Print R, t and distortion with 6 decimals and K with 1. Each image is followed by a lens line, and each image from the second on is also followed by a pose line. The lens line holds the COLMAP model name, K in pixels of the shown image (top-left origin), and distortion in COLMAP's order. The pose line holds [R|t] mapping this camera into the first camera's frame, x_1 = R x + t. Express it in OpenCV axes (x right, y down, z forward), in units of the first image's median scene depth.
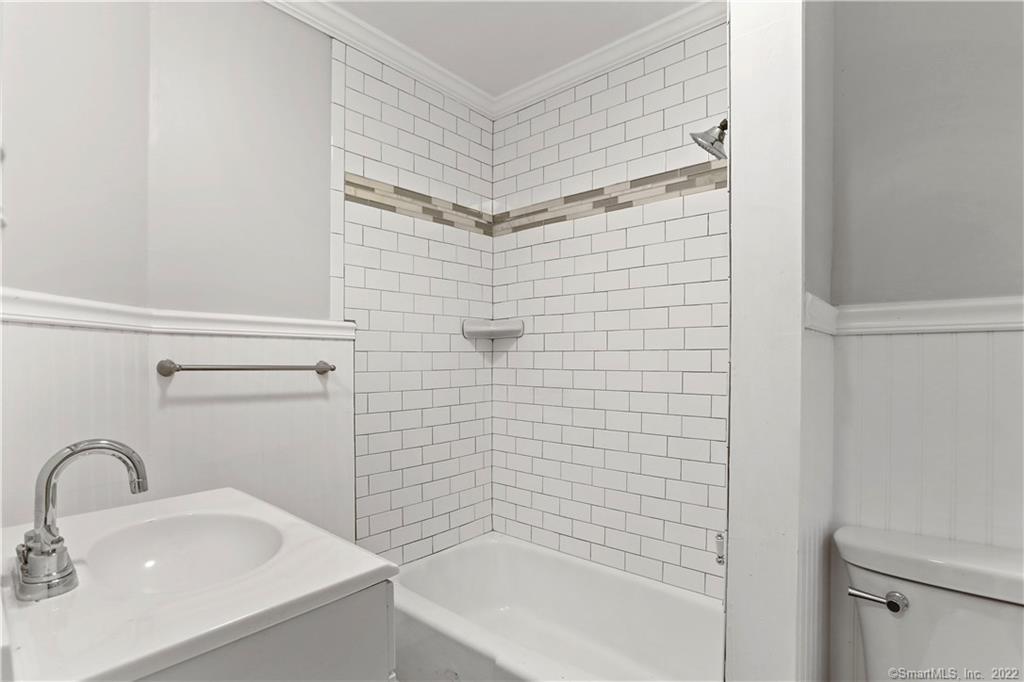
lens RADIAL K [[496.0, 0, 509.3], [0, 496.0, 353.7], [0, 0, 1]] dist [-0.070625, 0.034219]
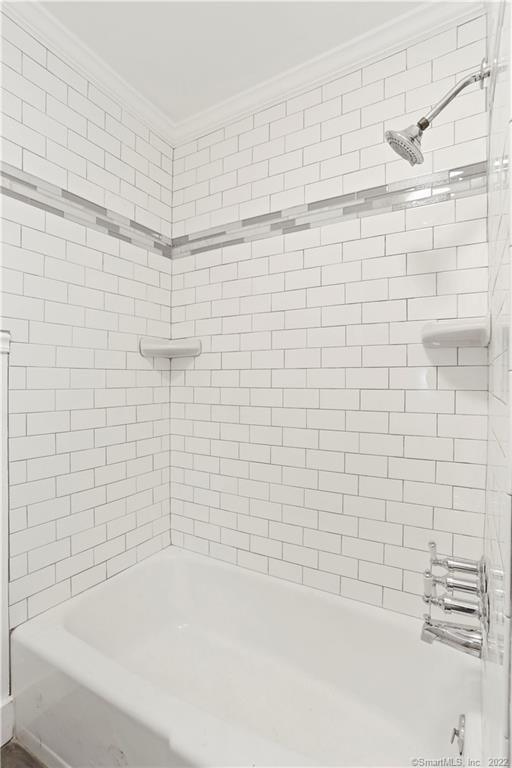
lens RADIAL K [[372.0, 0, 256.0], [0, 372.0, 384.0], [0, 0, 1]] dist [-0.070625, 0.034219]
pose [[0.983742, 0.002312, 0.179571, 0.003007], [-0.005079, 0.999875, 0.014951, 0.013238], [-0.179514, -0.015620, 0.983631, 0.243459]]
